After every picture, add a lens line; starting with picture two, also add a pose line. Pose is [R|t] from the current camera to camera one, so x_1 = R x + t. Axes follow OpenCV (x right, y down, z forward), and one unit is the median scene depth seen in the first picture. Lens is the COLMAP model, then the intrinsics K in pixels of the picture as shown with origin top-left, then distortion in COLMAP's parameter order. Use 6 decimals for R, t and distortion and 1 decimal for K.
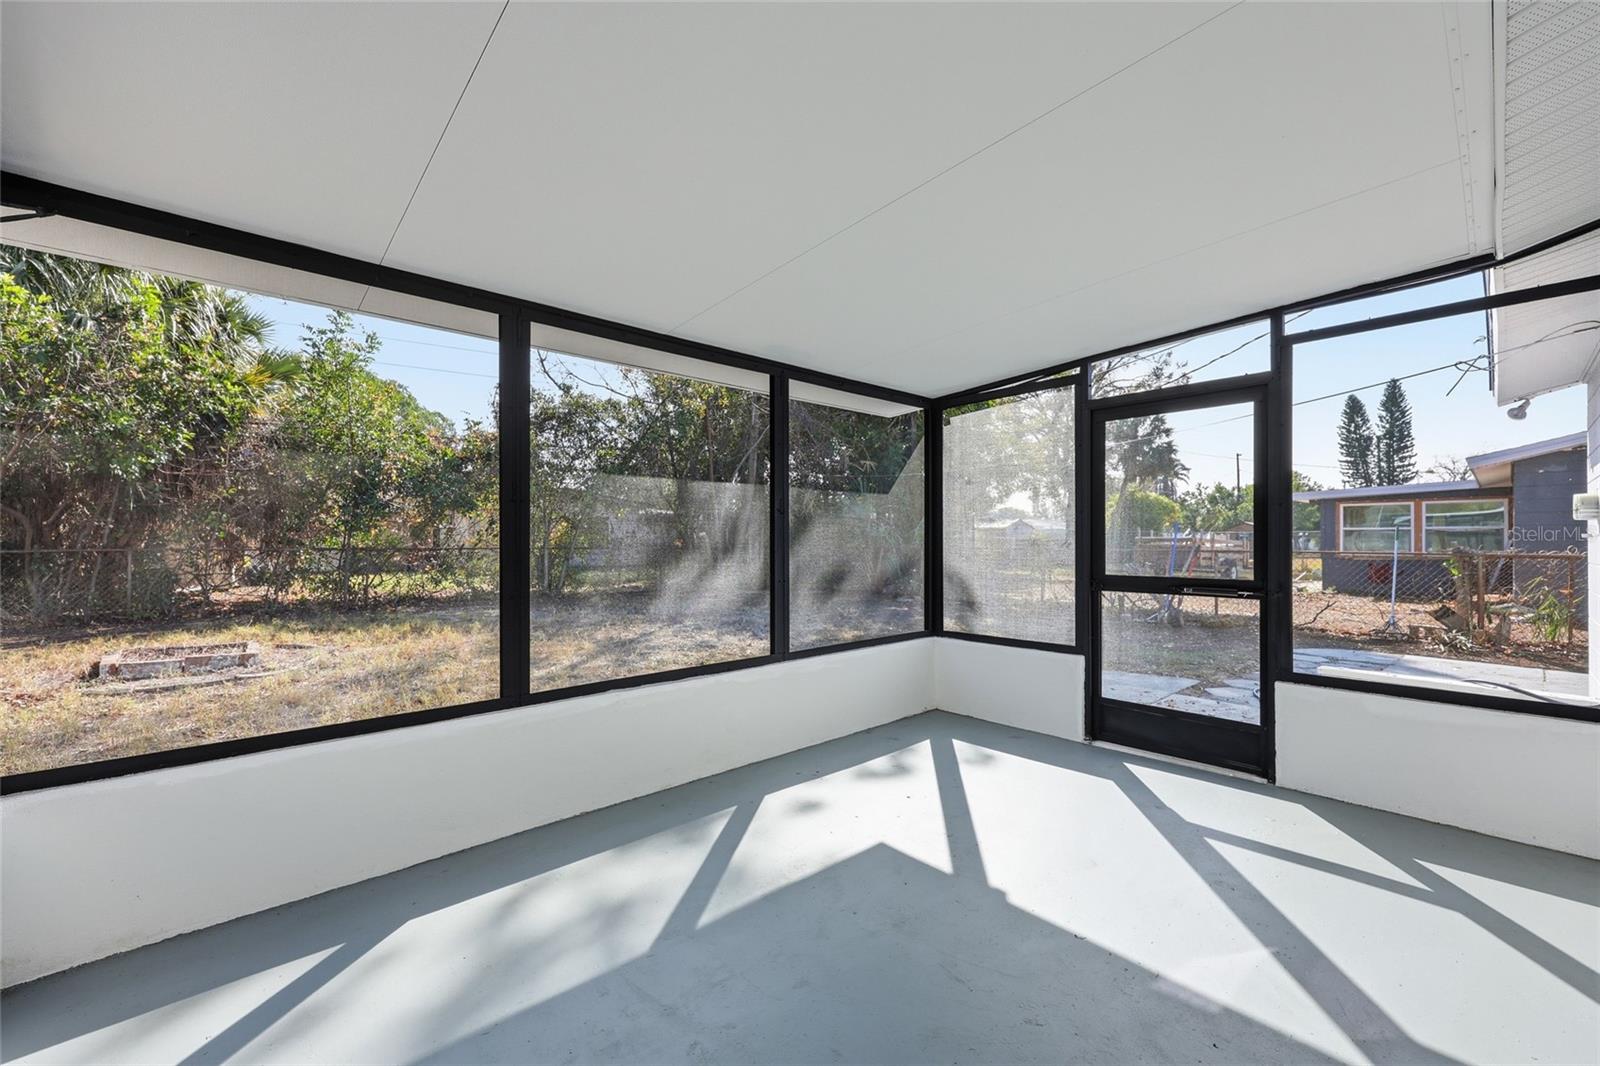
lens RADIAL K [[642.1, 0, 804.2], [0, 642.1, 540.8], [0, 0, 1]] dist [0.000555, 0.000077]
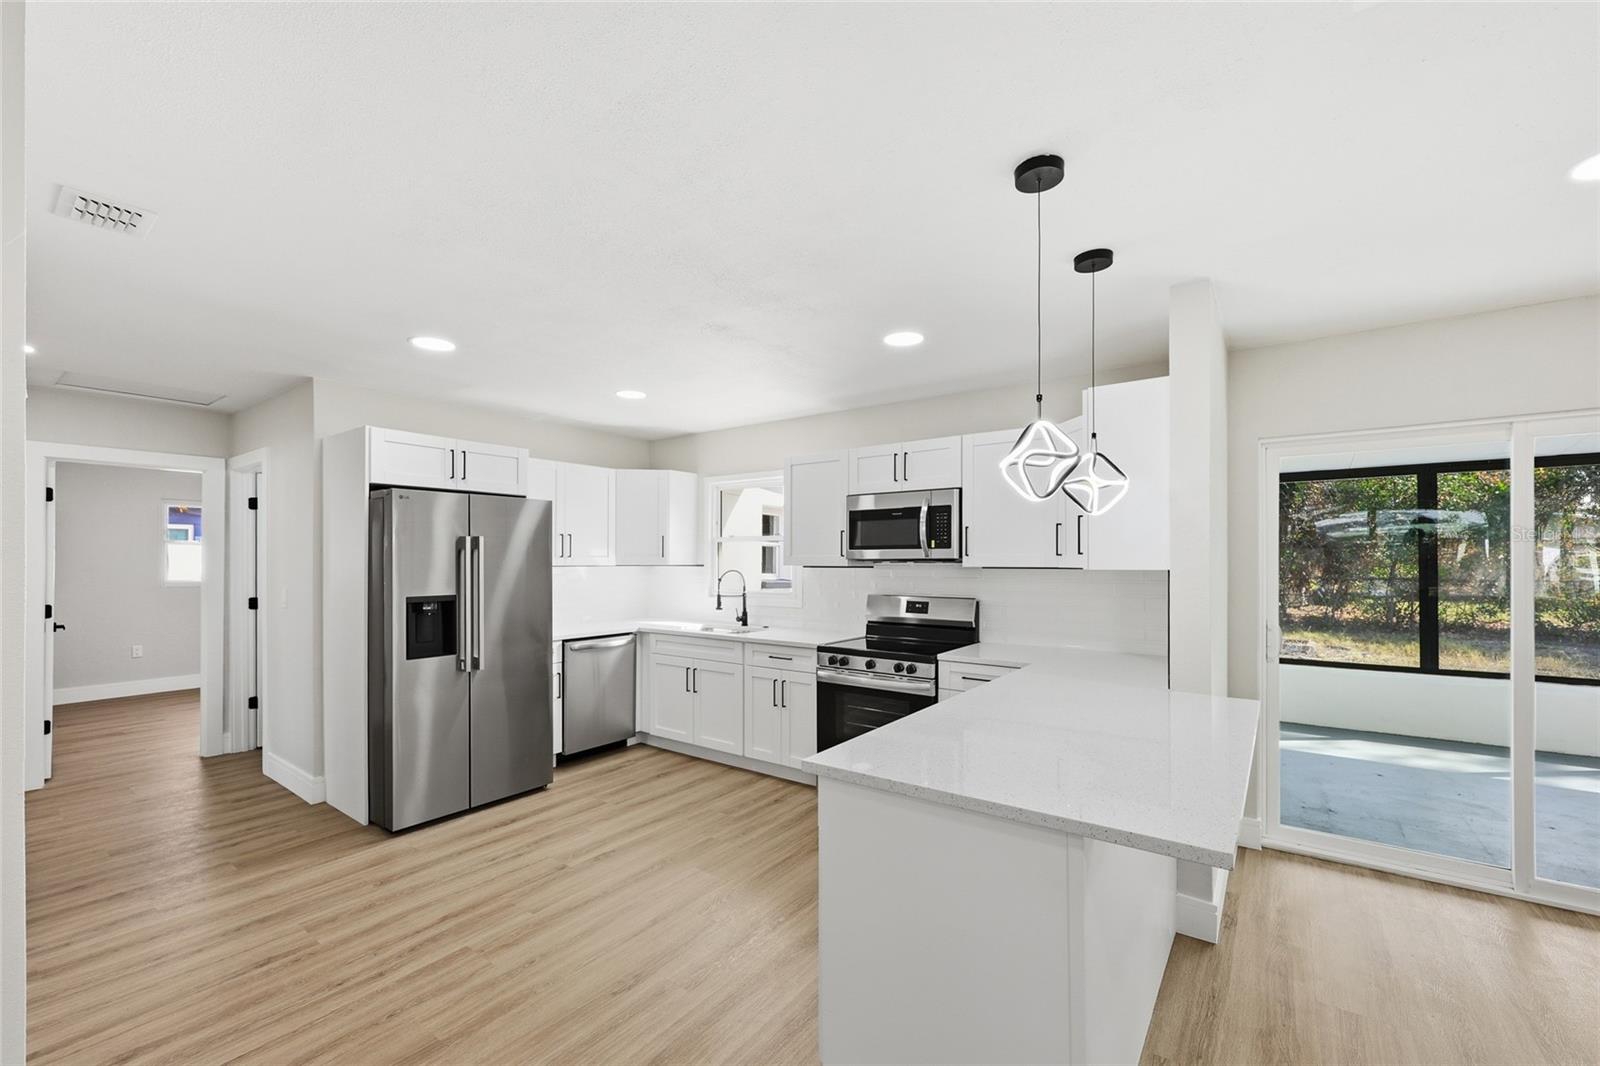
lens RADIAL K [[661.6, 0, 800.3], [0, 661.6, 553.5], [0, 0, 1]] dist [-0.000214, -0.000381]
pose [[0.187544, -0.010708, -0.982198, 0.349295], [0.000047, 0.999941, -0.010893, -0.025620], [0.982256, 0.001997, 0.187534, -0.371112]]
